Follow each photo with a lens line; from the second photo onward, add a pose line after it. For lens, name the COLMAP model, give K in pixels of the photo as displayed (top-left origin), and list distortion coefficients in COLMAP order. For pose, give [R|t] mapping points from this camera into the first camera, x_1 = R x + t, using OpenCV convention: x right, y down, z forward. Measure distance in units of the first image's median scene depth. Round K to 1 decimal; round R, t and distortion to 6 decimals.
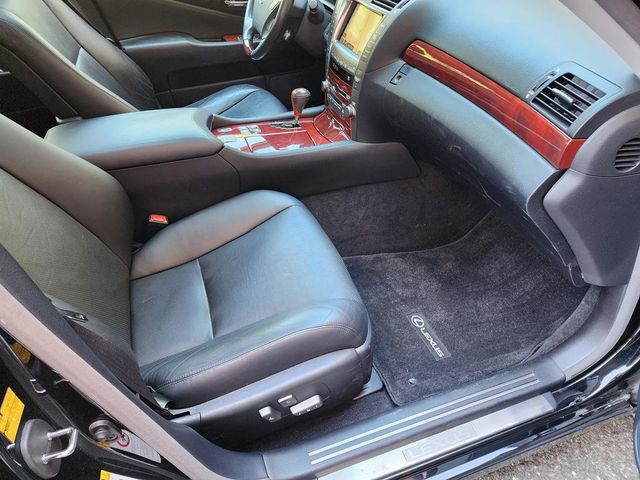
lens RADIAL K [[428.0, 0, 316.1], [0, 428.0, 242.3], [0, 0, 1]] dist [0.073711, -0.070080]
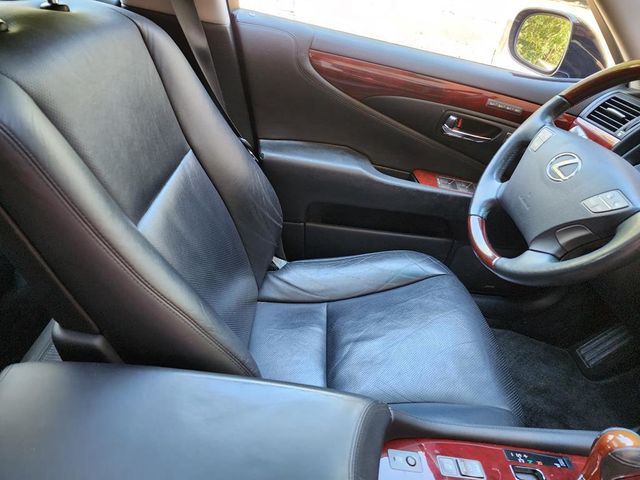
lens RADIAL K [[432.1, 0, 320.8], [0, 432.1, 243.3], [0, 0, 1]] dist [0.080009, -0.080108]
pose [[0.929824, 0.325667, -0.171370, -0.315880], [-0.345788, 0.932527, -0.104037, -0.425016], [0.125926, 0.155994, 0.979698, 0.622935]]
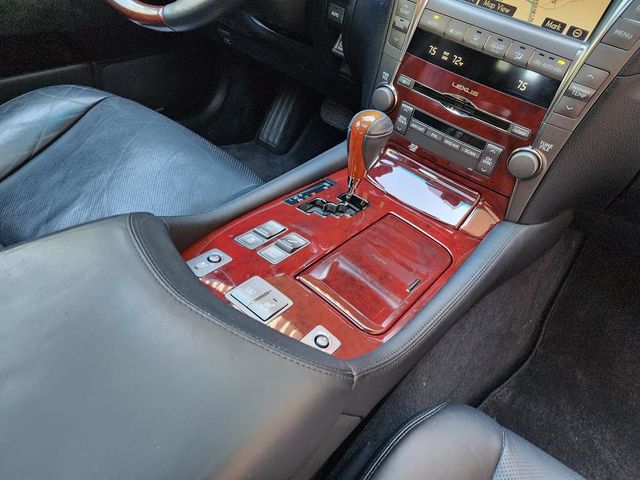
lens RADIAL K [[447.5, 0, 322.0], [0, 447.5, 244.1], [0, 0, 1]] dist [0.035270, -0.042414]
pose [[0.831115, -0.218882, 0.511213, -0.342819], [0.195839, 0.975593, 0.099324, -0.323351], [-0.520476, 0.017566, 0.853695, 0.763522]]
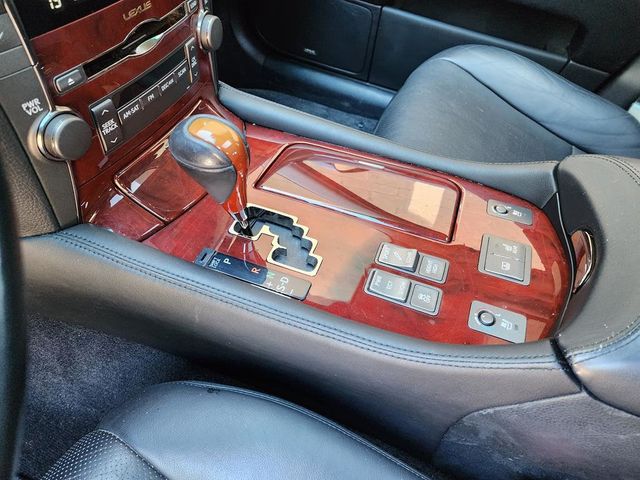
lens RADIAL K [[439.2, 0, 317.9], [0, 439.2, 237.2], [0, 0, 1]] dist [0.079396, -0.086882]
pose [[-0.753860, -0.528446, 0.390437, -0.232472], [0.358615, 0.166985, 0.918429, -0.608018], [-0.550537, 0.832383, 0.063625, 1.120887]]
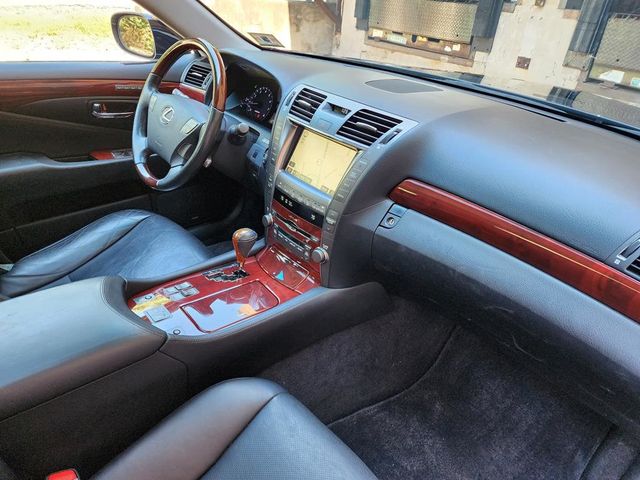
lens RADIAL K [[432.1, 0, 320.8], [0, 432.1, 243.3], [0, 0, 1]] dist [0.080009, -0.080108]
pose [[0.924712, -0.120359, 0.361138, -0.217392], [0.175041, 0.976895, -0.122623, -0.236951], [-0.338035, 0.176605, 0.924415, 0.262327]]
